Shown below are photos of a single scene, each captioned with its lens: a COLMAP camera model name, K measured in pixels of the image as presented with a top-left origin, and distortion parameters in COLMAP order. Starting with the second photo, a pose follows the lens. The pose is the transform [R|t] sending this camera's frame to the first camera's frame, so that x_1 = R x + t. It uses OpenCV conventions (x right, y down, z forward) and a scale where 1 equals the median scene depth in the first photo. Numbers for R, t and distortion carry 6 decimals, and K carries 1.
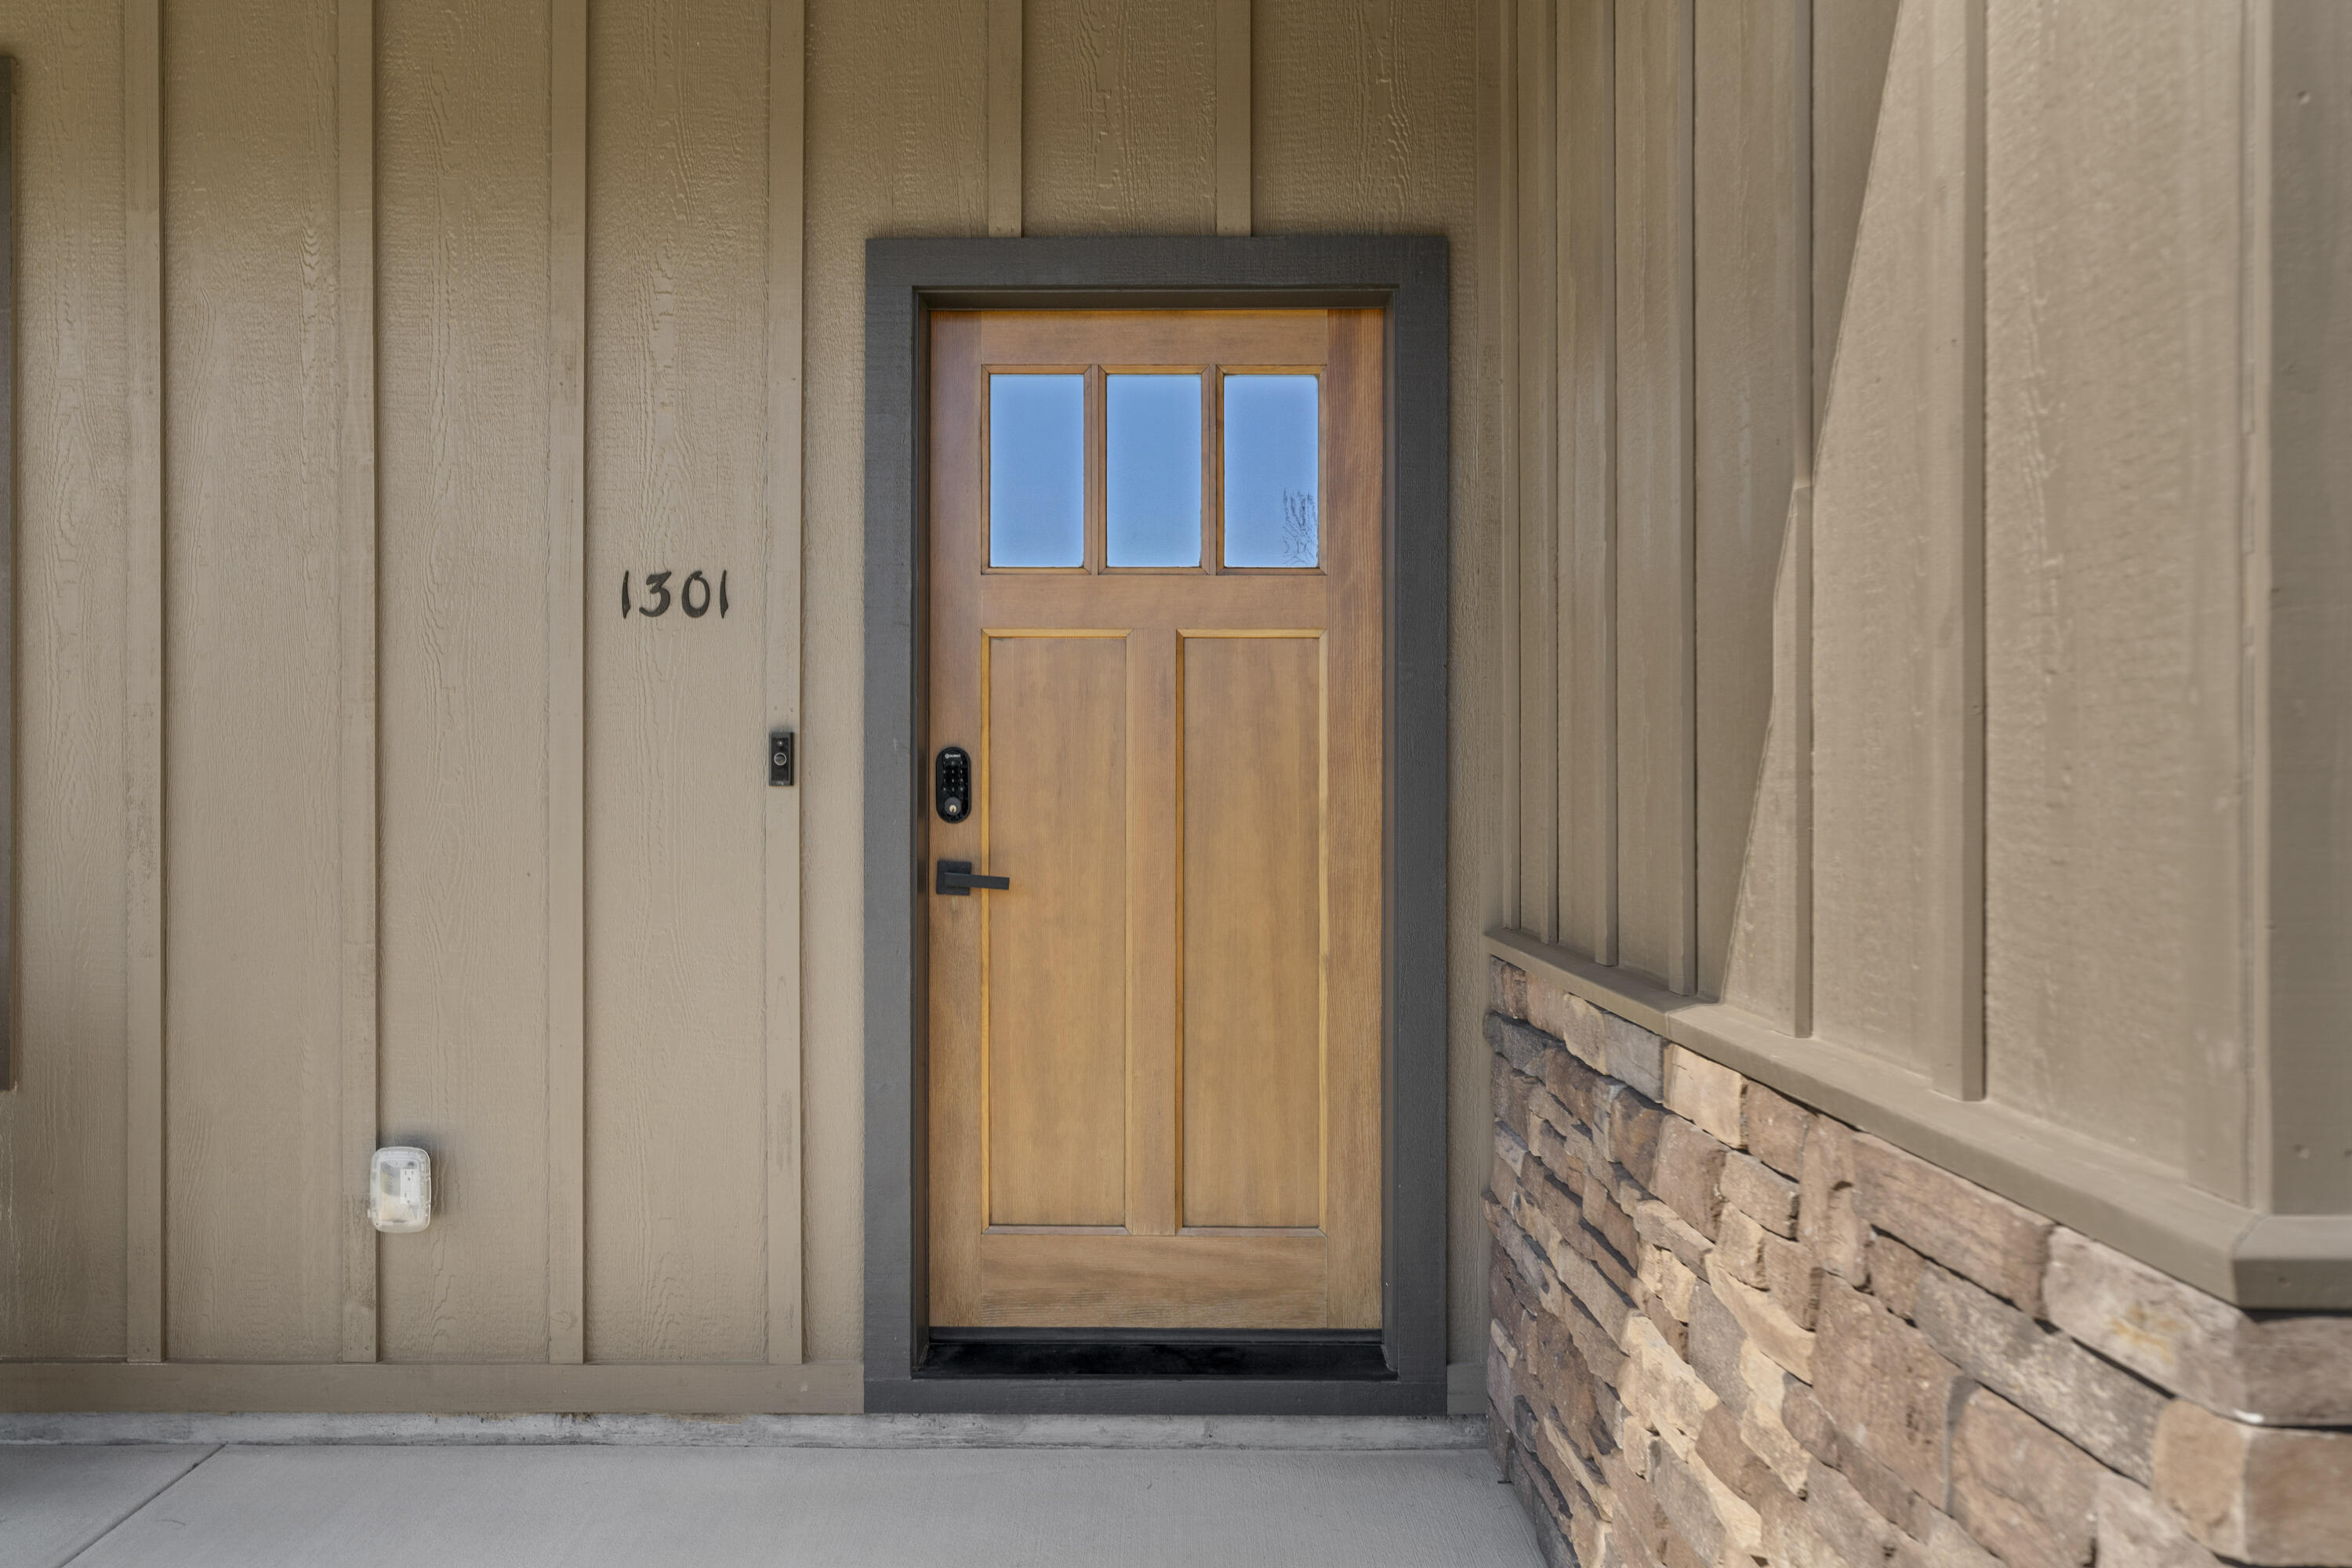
lens RADIAL K [[1916.0, 0, 1164.2], [0, 1916.0, 800.2], [0, 0, 1]] dist [-0.011981, -0.000024]
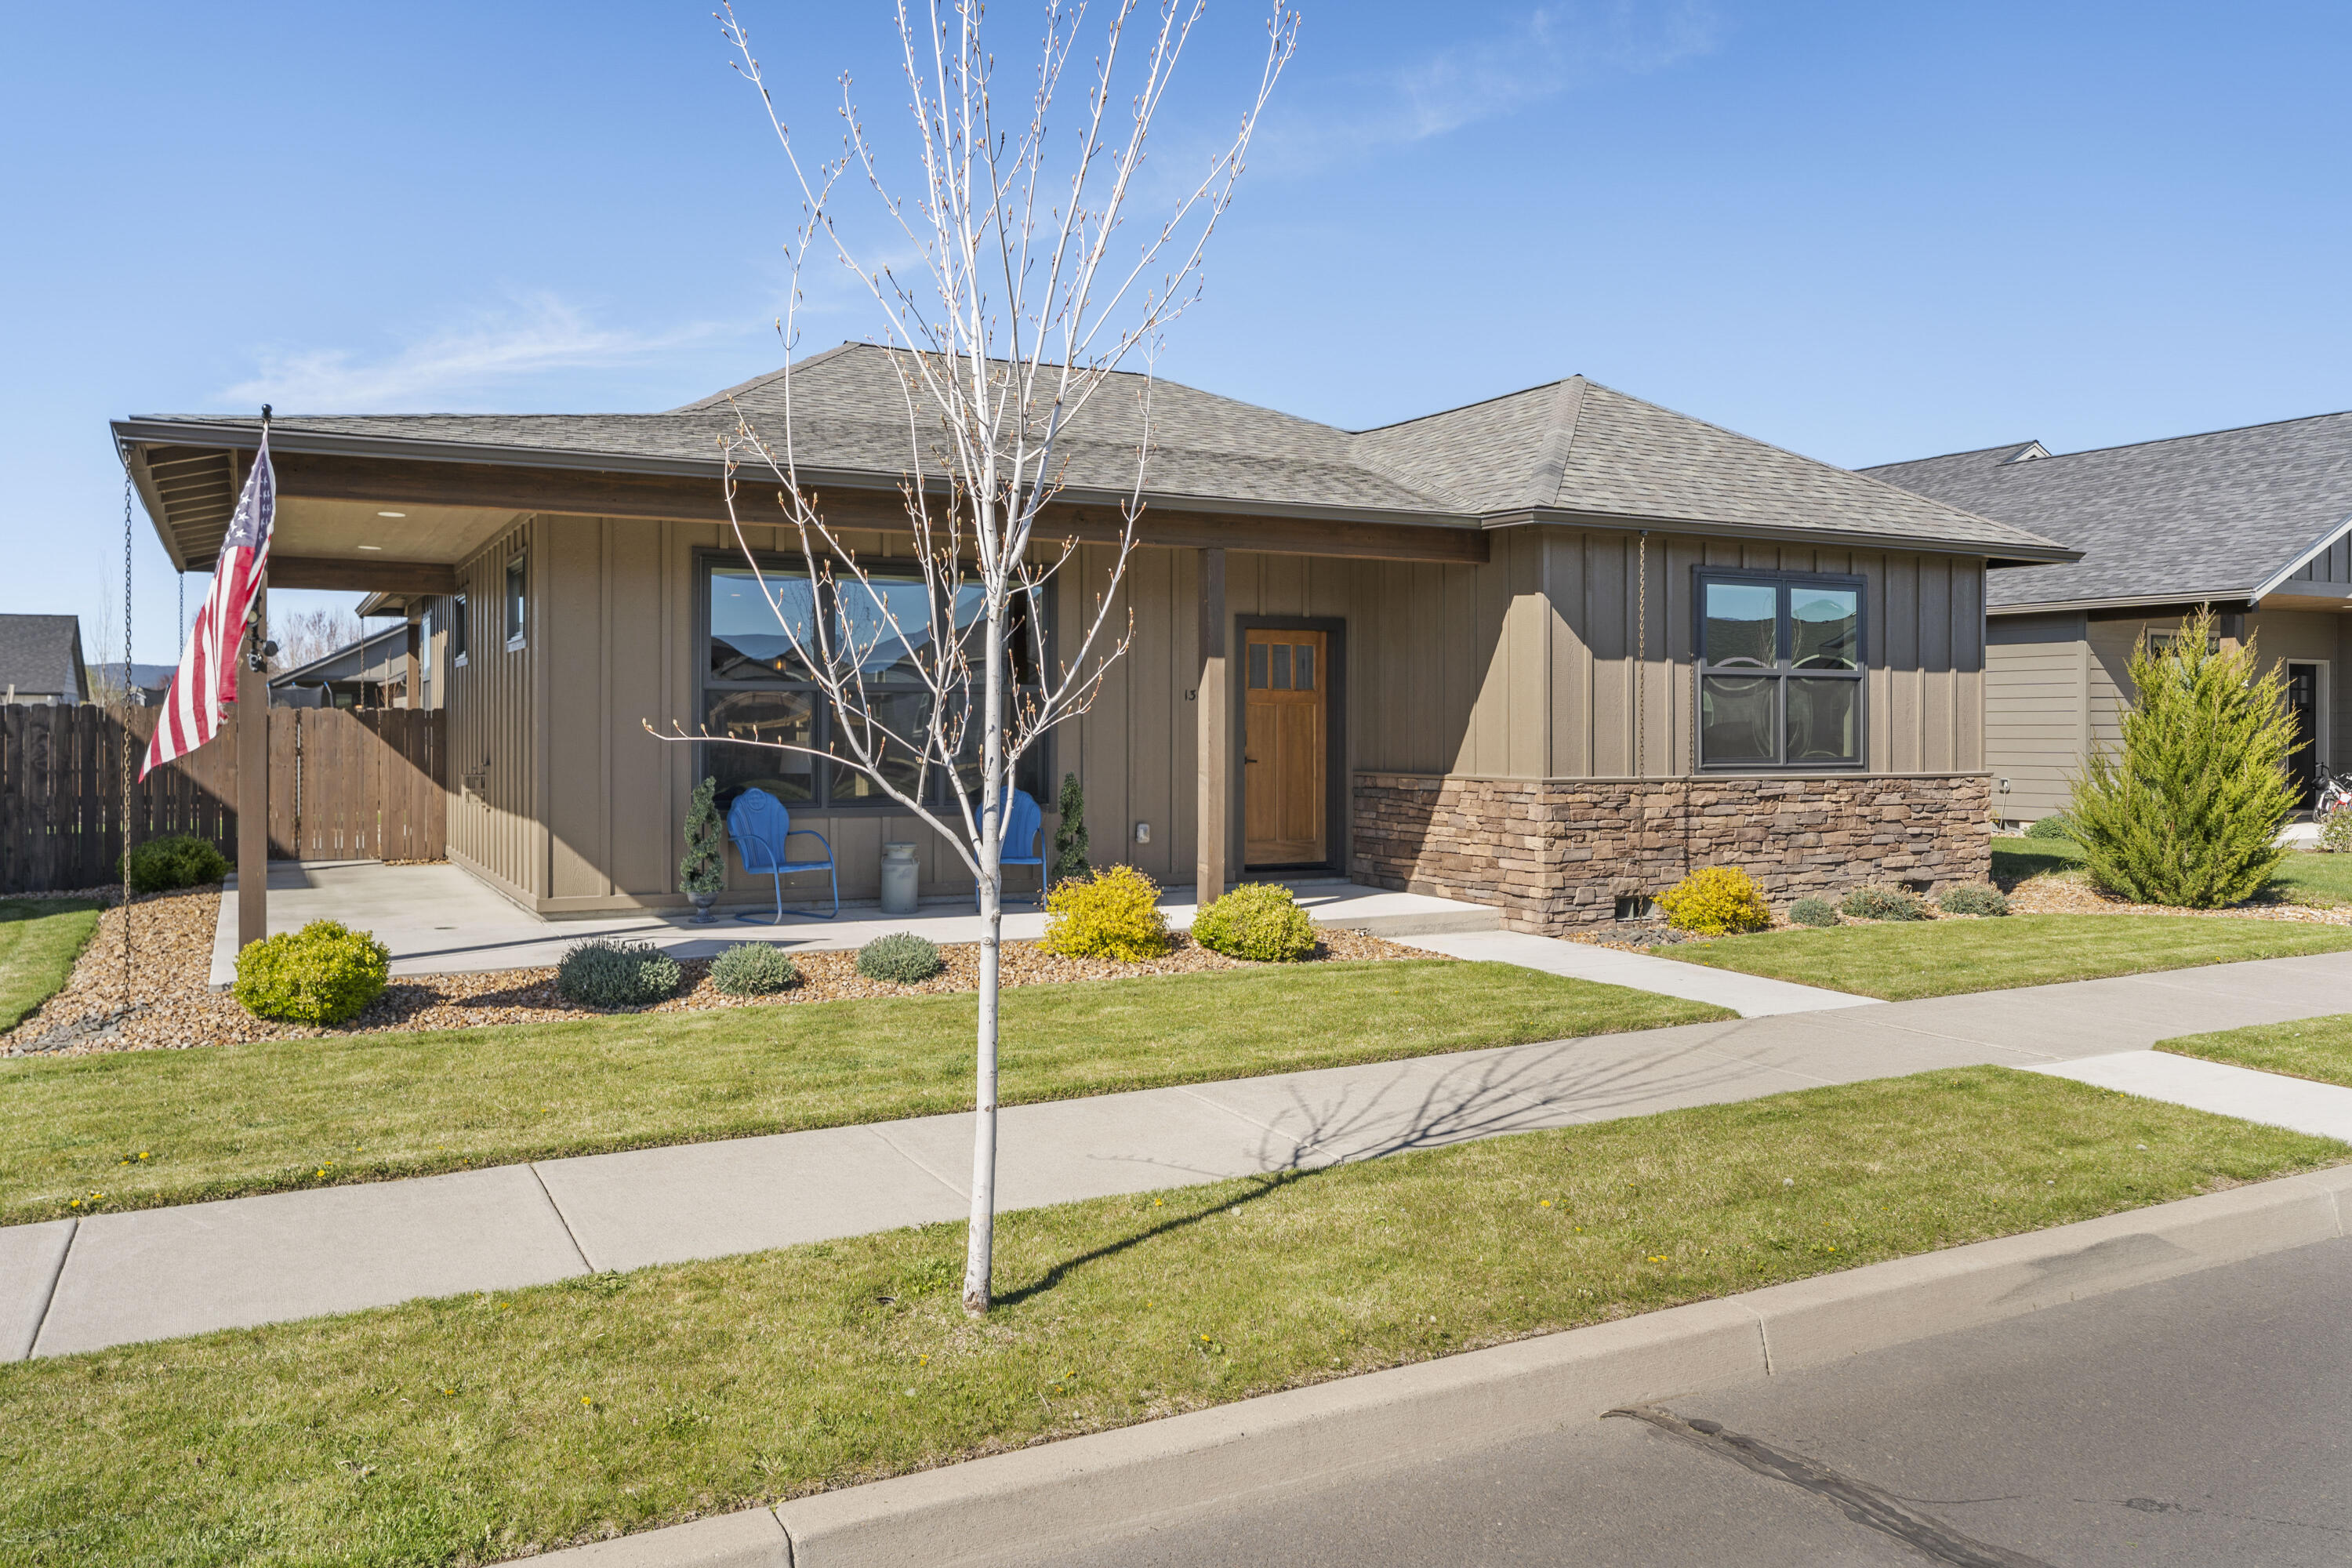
lens RADIAL K [[1758.8, 0, 1193.7], [0, 1758.8, 759.5], [0, 0, 1]] dist [0.002598, 0.007995]
pose [[0.876281, -0.009707, 0.481702, -2.185299], [0.001206, 0.999838, 0.017954, -0.032565], [-0.481798, -0.015151, 0.876151, -2.496951]]
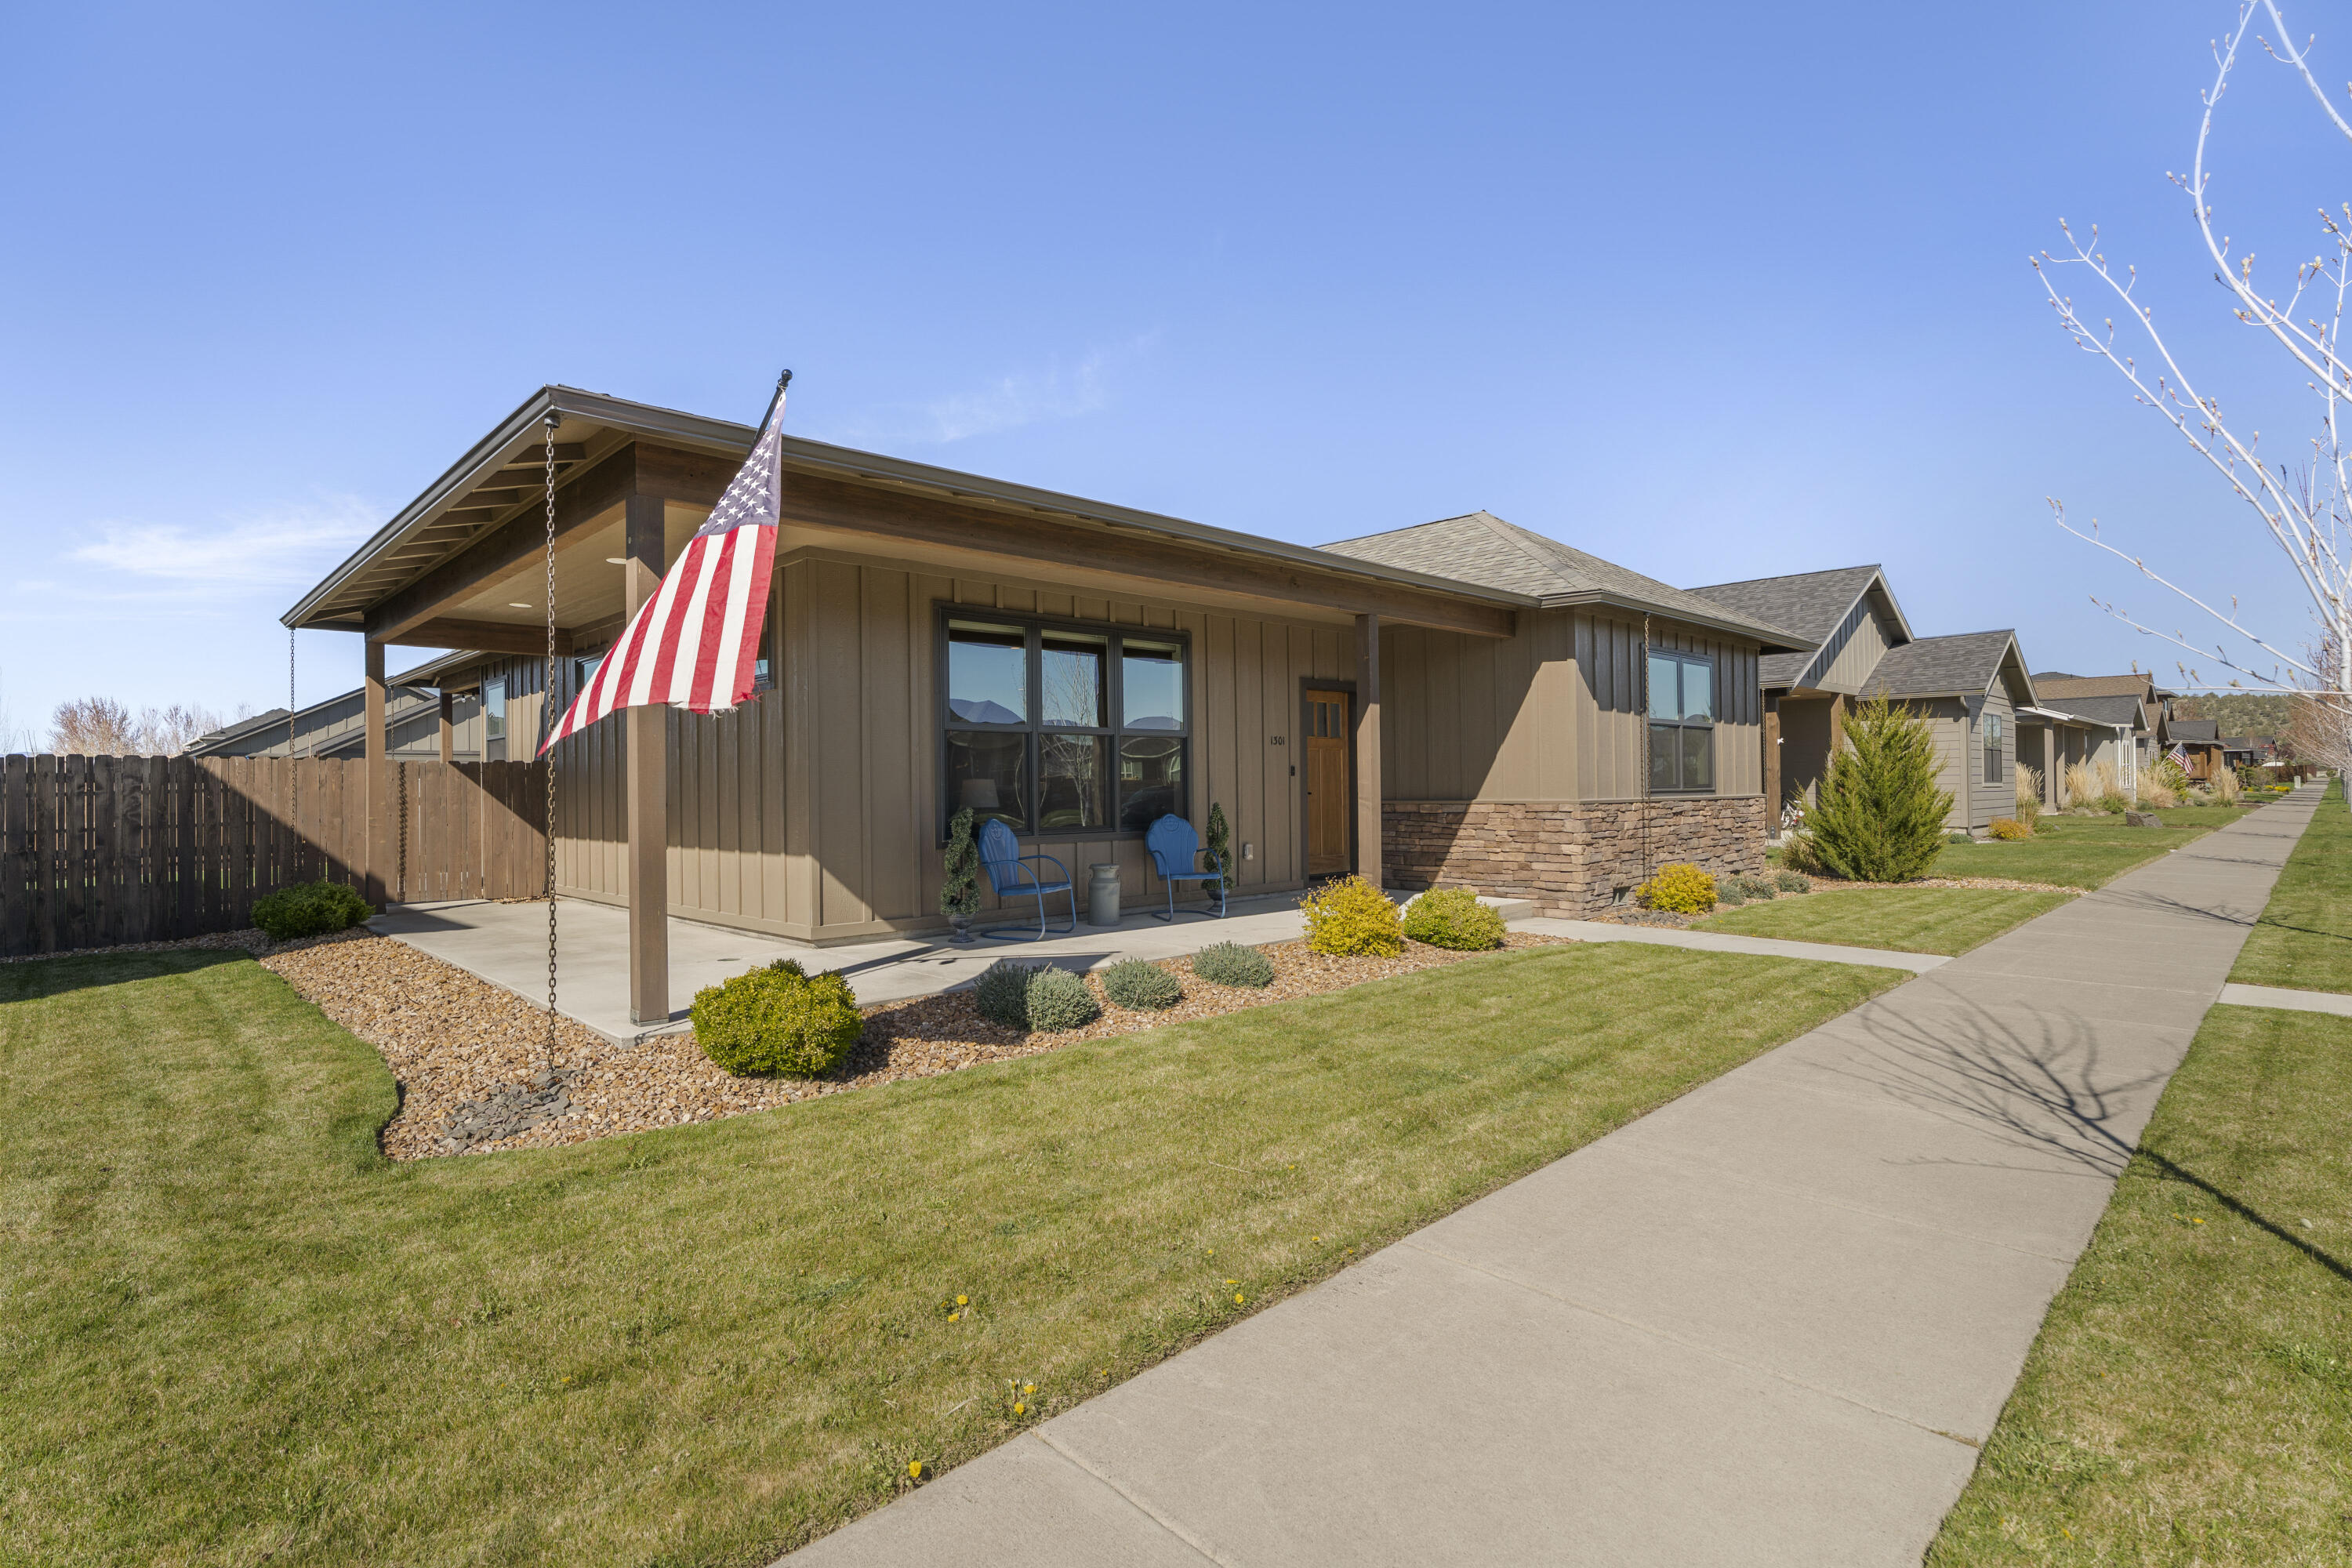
lens RADIAL K [[1147.4, 0, 1187.7], [0, 1147.4, 791.2], [0, 0, 1]] dist [-0.003249, -0.000077]
pose [[0.708737, -0.012202, 0.705368, -2.737961], [0.014664, 0.999889, 0.002562, 0.025050], [-0.705321, 0.008527, 0.708837, -1.127974]]
